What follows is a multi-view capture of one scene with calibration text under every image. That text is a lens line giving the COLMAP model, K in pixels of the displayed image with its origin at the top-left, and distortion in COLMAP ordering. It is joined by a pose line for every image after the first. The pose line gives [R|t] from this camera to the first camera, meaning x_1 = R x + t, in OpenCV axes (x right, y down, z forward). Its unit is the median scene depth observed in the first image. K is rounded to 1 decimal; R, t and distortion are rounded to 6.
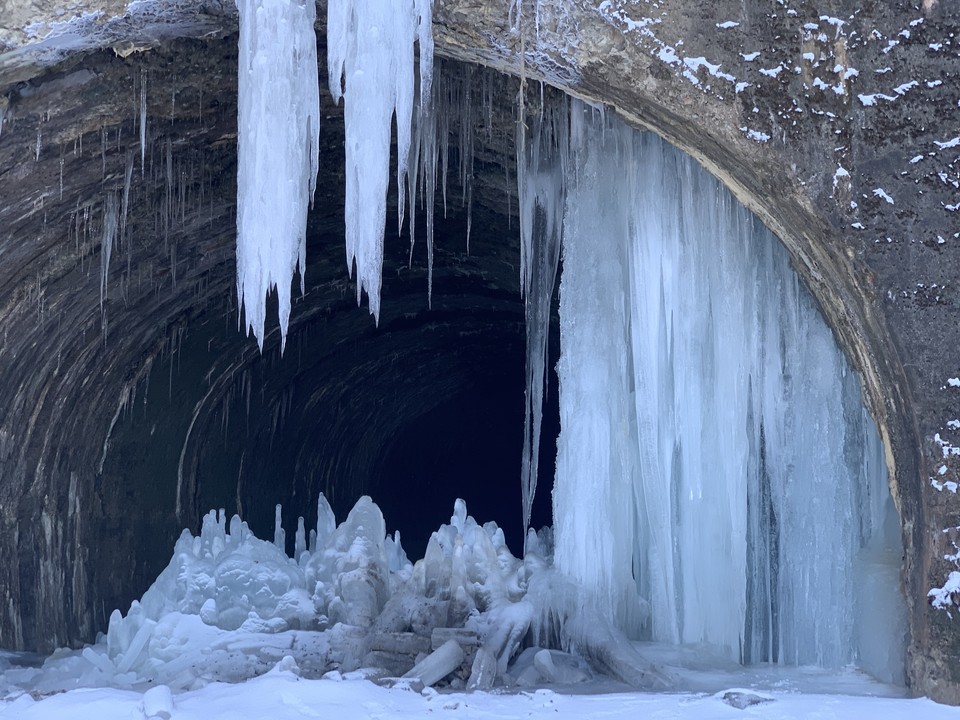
lens RADIAL K [[1434.3, 0, 488.2], [0, 1434.3, 372.5], [0, 0, 1]] dist [0.071671, 0.000000]
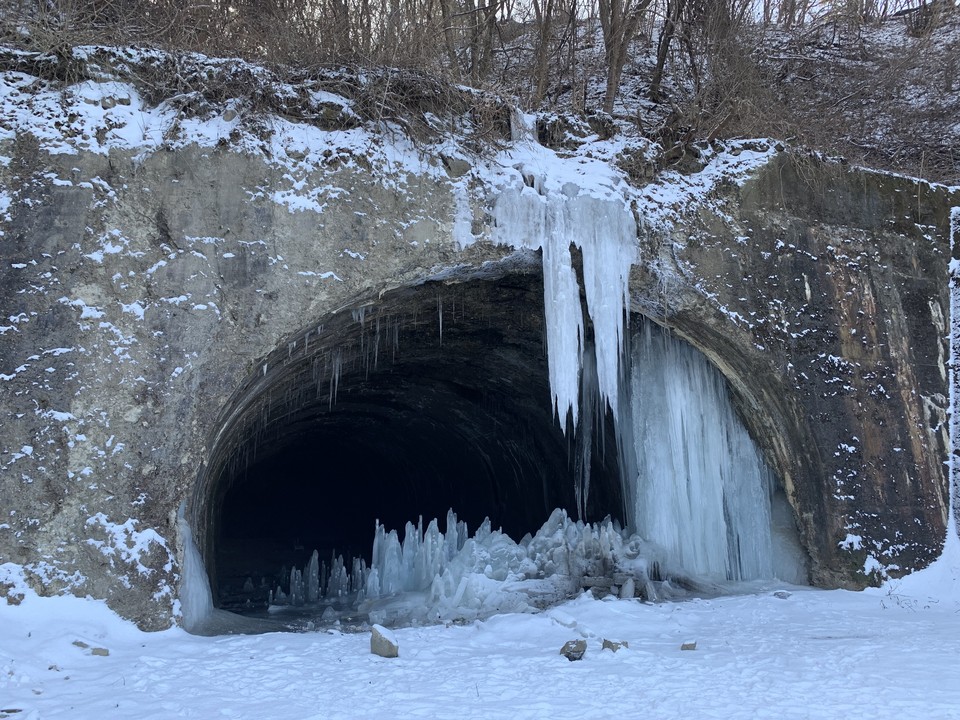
lens RADIAL K [[734.0, 0, 484.3], [0, 734.0, 358.7], [0, 0, 1]] dist [0.057996, -0.101040]
pose [[0.916690, 0.056062, 0.395647, -0.620939], [-0.010066, 0.993035, -0.117386, -0.000743], [-0.399472, 0.103624, 0.910870, 0.079287]]
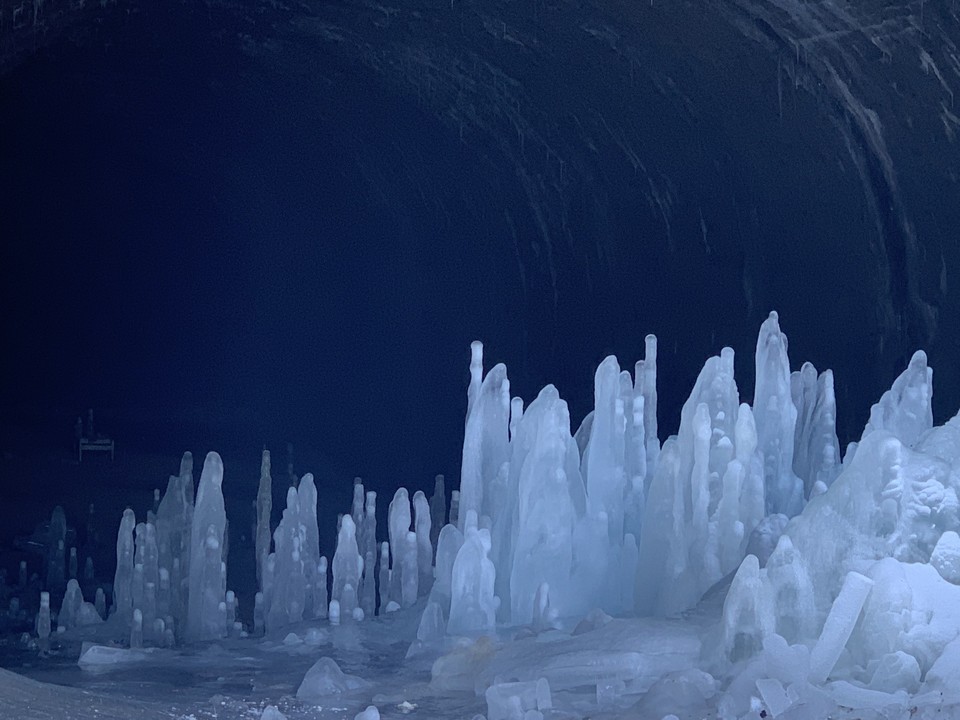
lens RADIAL K [[3025.1, 0, 469.7], [0, 3025.1, 363.3], [0, 0, 1]] dist [-0.035421, 0.000000]
pose [[0.952359, 0.005514, 0.304928, -0.681522], [-0.037533, 0.994355, 0.099243, 0.004386], [-0.302660, -0.105960, 0.947190, 0.084930]]
